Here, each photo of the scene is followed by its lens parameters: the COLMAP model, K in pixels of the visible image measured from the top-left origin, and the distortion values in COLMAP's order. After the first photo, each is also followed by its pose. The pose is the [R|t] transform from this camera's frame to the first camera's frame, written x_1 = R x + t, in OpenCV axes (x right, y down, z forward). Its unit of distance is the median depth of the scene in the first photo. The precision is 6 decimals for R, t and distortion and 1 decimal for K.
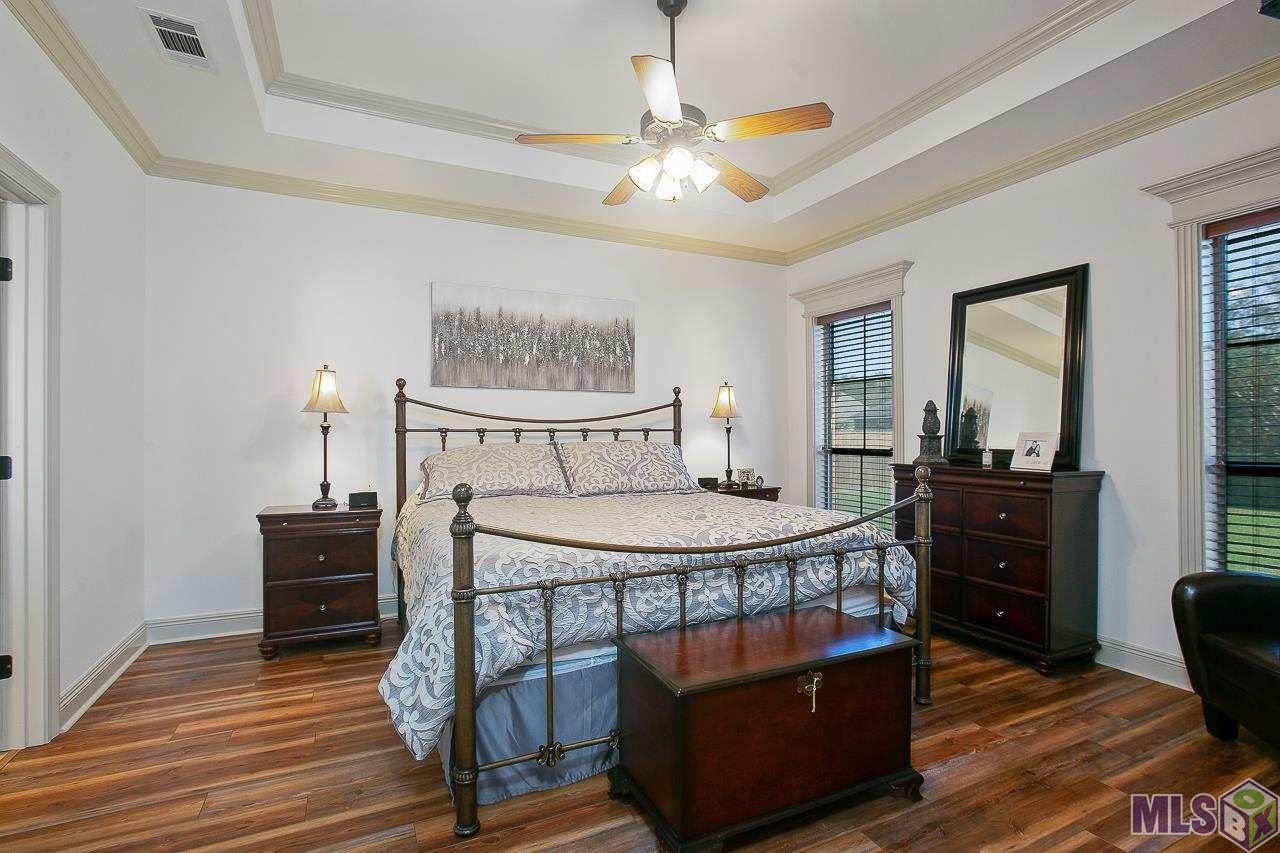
lens RADIAL K [[594.9, 0, 640.0], [0, 594.9, 426.5], [0, 0, 1]] dist [-0.070843, 0.000176]
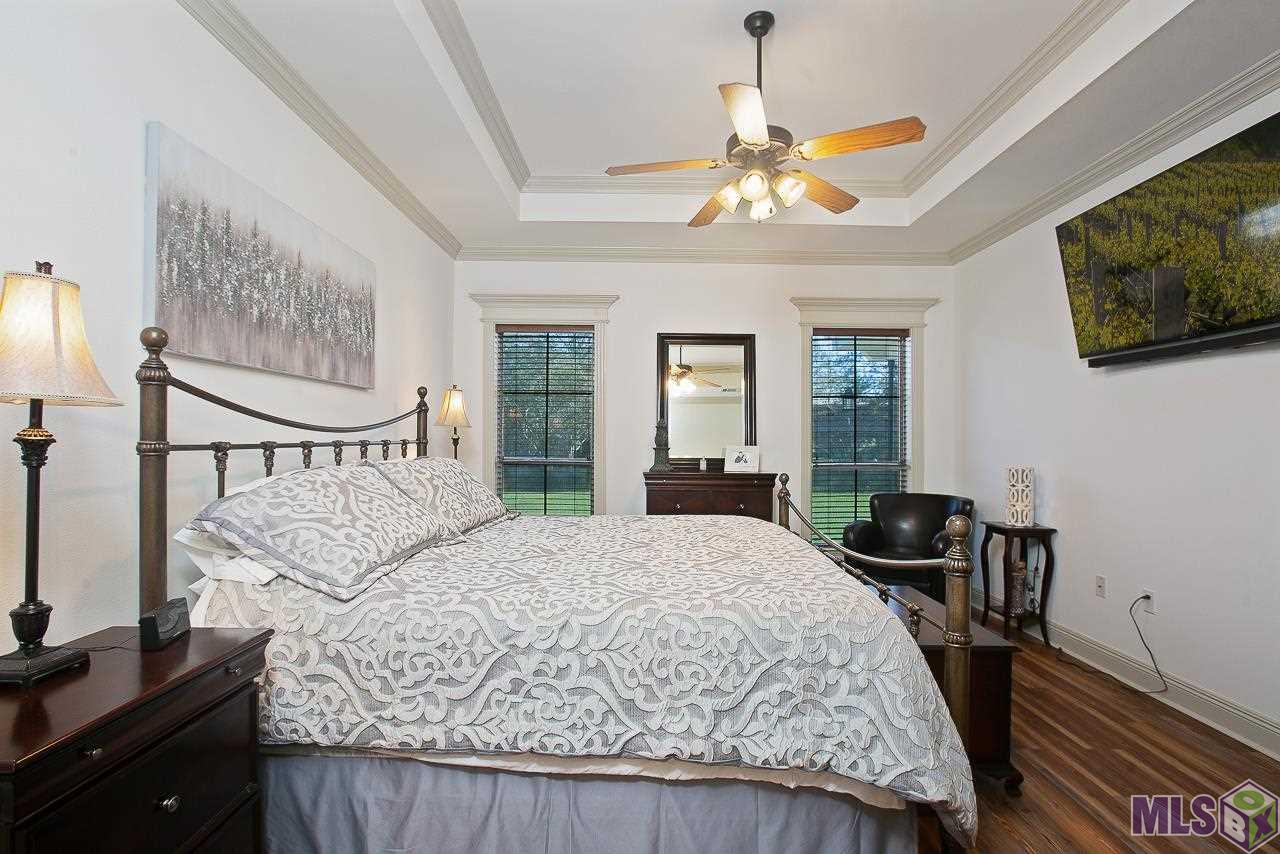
lens RADIAL K [[597.0, 0, 645.8], [0, 597.0, 431.9], [0, 0, 1]] dist [-0.016398, 0.000783]
pose [[0.425538, 0.013550, 0.904839, -0.604158], [-0.019233, 0.999797, -0.005927, -0.009274], [-0.904736, -0.014880, 0.425712, 0.455720]]
